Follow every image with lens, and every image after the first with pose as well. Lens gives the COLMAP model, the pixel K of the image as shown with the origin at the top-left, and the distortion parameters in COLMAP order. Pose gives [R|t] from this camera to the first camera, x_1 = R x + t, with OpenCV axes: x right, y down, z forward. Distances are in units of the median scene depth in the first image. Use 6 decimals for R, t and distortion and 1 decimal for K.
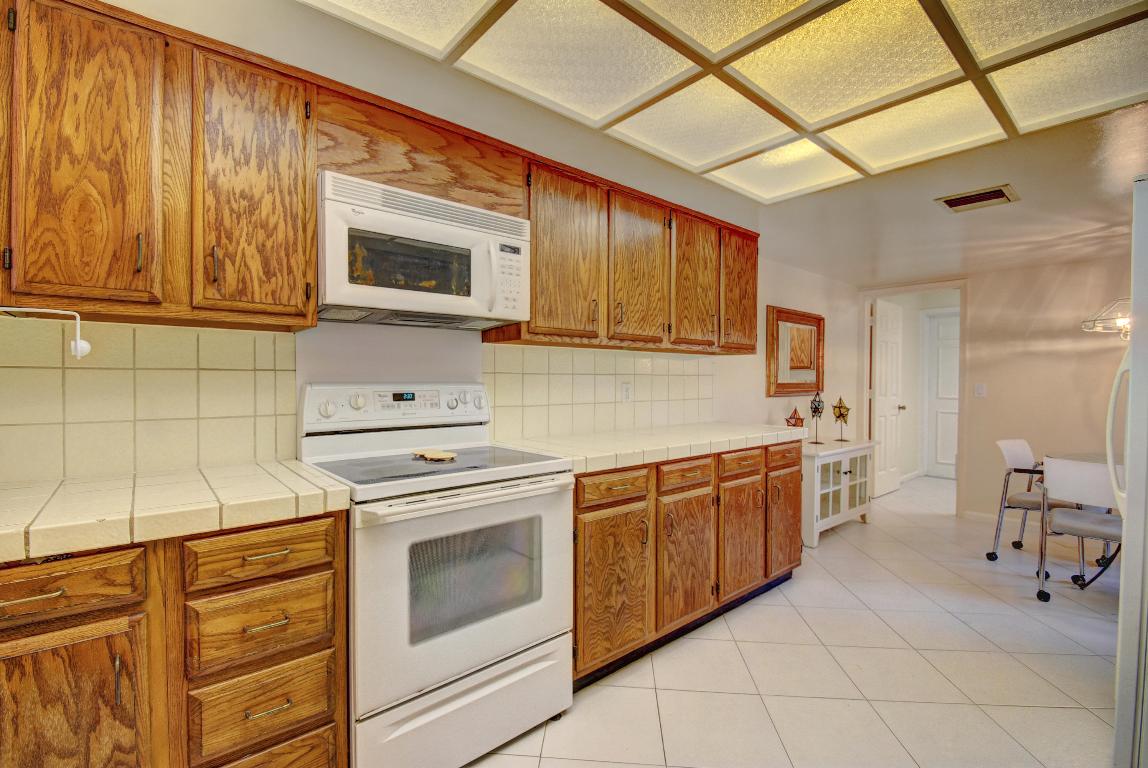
lens RADIAL K [[507.7, 0, 566.4], [0, 507.7, 384.9], [0, 0, 1]] dist [0.008316, -0.014267]
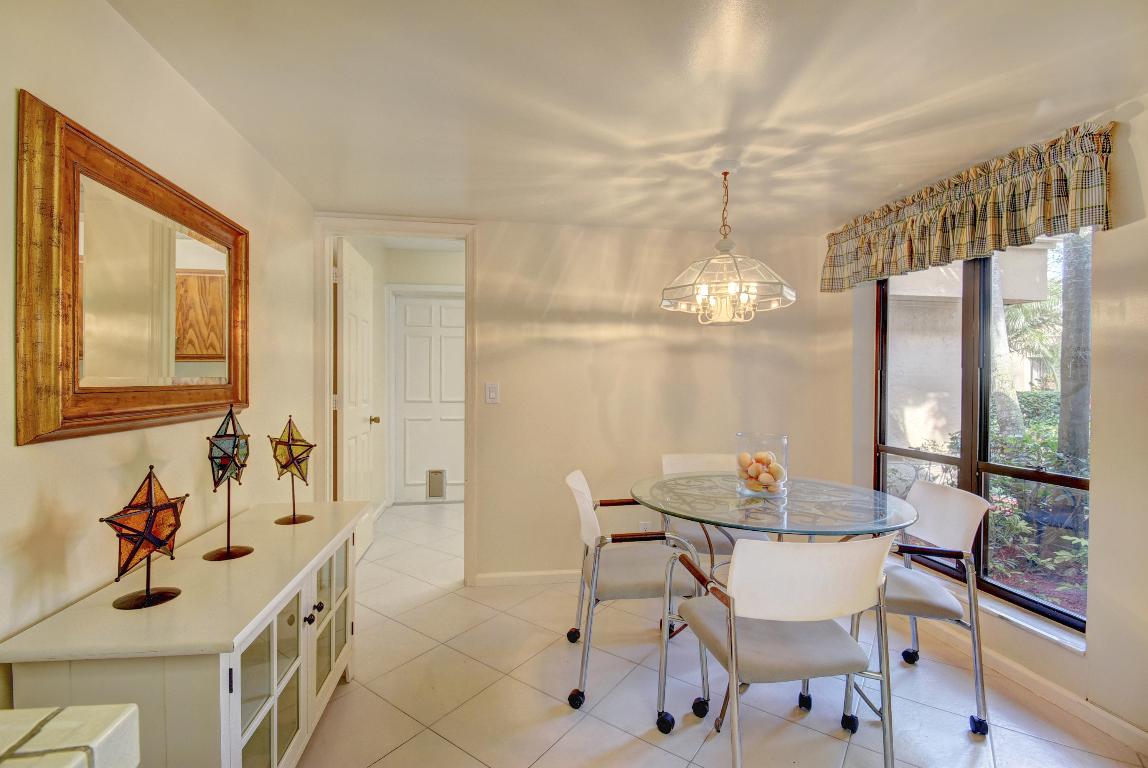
lens RADIAL K [[507.7, 0, 566.4], [0, 507.7, 384.9], [0, 0, 1]] dist [0.008316, -0.014267]
pose [[0.520539, -0.011865, 0.853756, 0.305425], [0.009243, 0.999923, 0.008261, -0.004997], [-0.853788, 0.003591, 0.520609, 0.597426]]
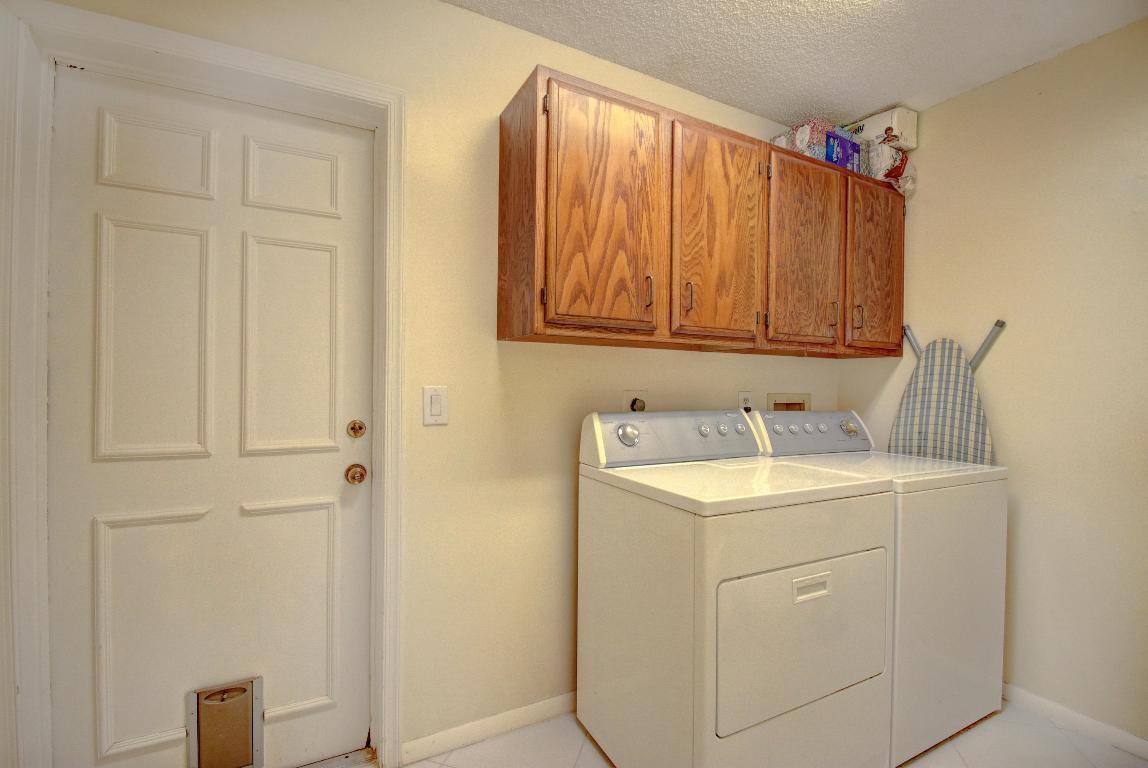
lens RADIAL K [[503.6, 0, 574.0], [0, 503.6, 384.0], [0, 0, 1]] dist [0.000284, -0.013887]
pose [[0.223725, -0.004857, 0.974640, 0.886377], [0.002686, 0.999987, 0.004367, -0.009143], [-0.974649, 0.001640, 0.223735, 1.172098]]
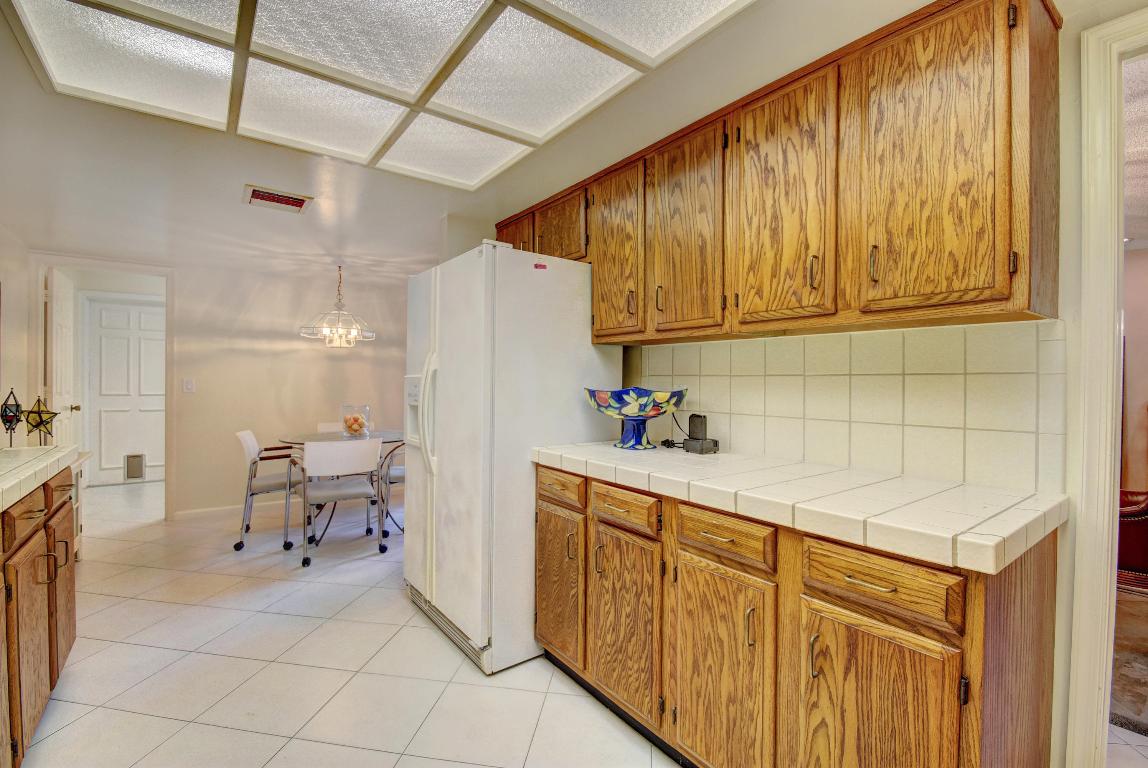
lens RADIAL K [[503.6, 0, 574.0], [0, 503.6, 384.0], [0, 0, 1]] dist [0.000284, -0.013887]
pose [[0.061249, -0.012514, 0.998044, -0.110732], [0.002102, 0.999921, 0.012409, -0.002244], [-0.998120, 0.001338, 0.061270, 0.211325]]
